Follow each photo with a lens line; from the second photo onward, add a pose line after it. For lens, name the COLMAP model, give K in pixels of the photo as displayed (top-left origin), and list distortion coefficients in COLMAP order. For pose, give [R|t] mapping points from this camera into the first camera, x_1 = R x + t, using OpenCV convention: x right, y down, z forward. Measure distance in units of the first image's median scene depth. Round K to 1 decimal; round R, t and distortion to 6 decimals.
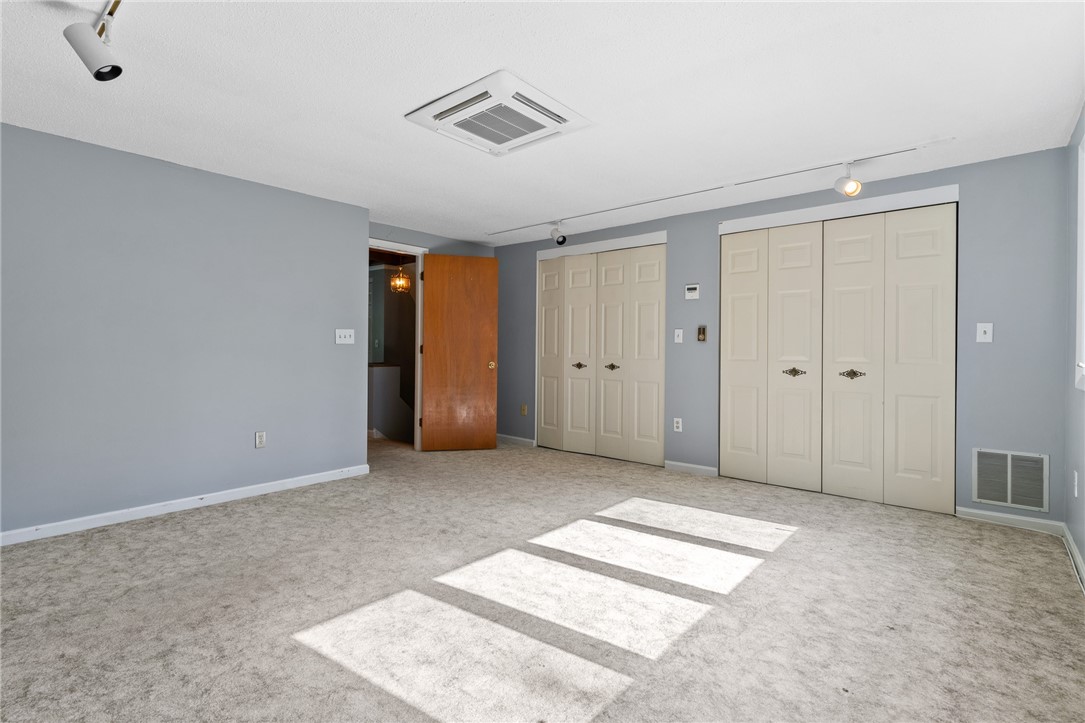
lens RADIAL K [[530.7, 0, 539.3], [0, 530.7, 348.1], [0, 0, 1]] dist [0.000868, -0.000748]
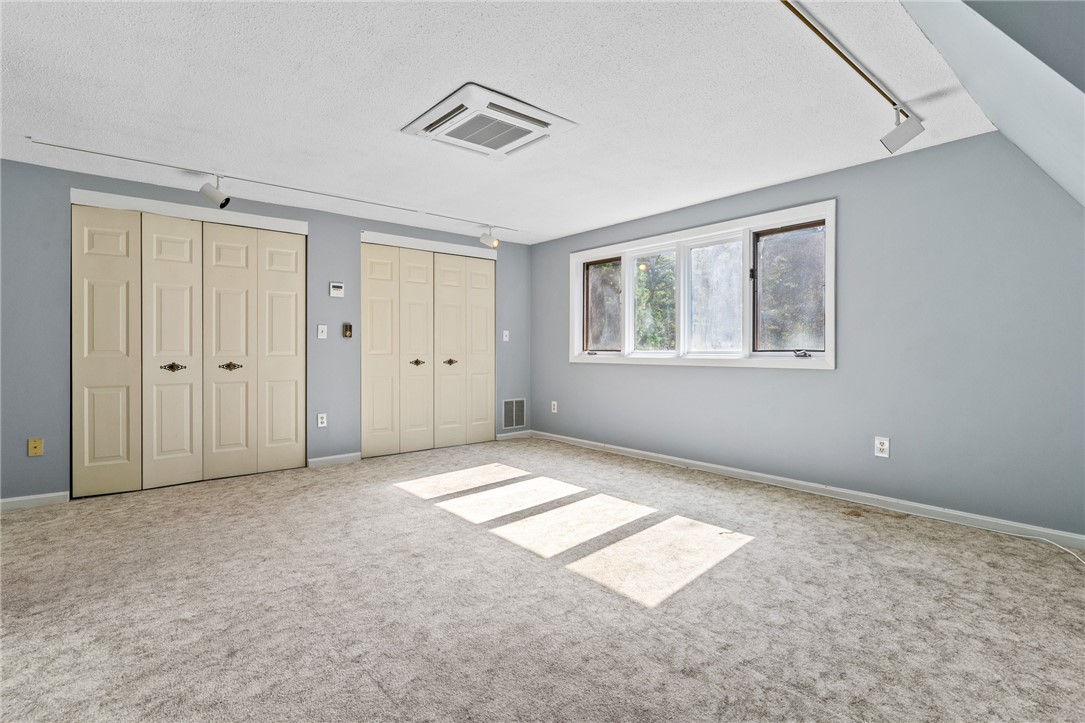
lens RADIAL K [[529.8, 0, 529.0], [0, 529.8, 358.1], [0, 0, 1]] dist [0.001318, 0.000053]
pose [[0.153756, -0.027483, 0.987727, -0.925117], [-0.004633, 0.999582, 0.028534, -0.004967], [-0.988098, -0.008964, 0.153565, 0.633076]]
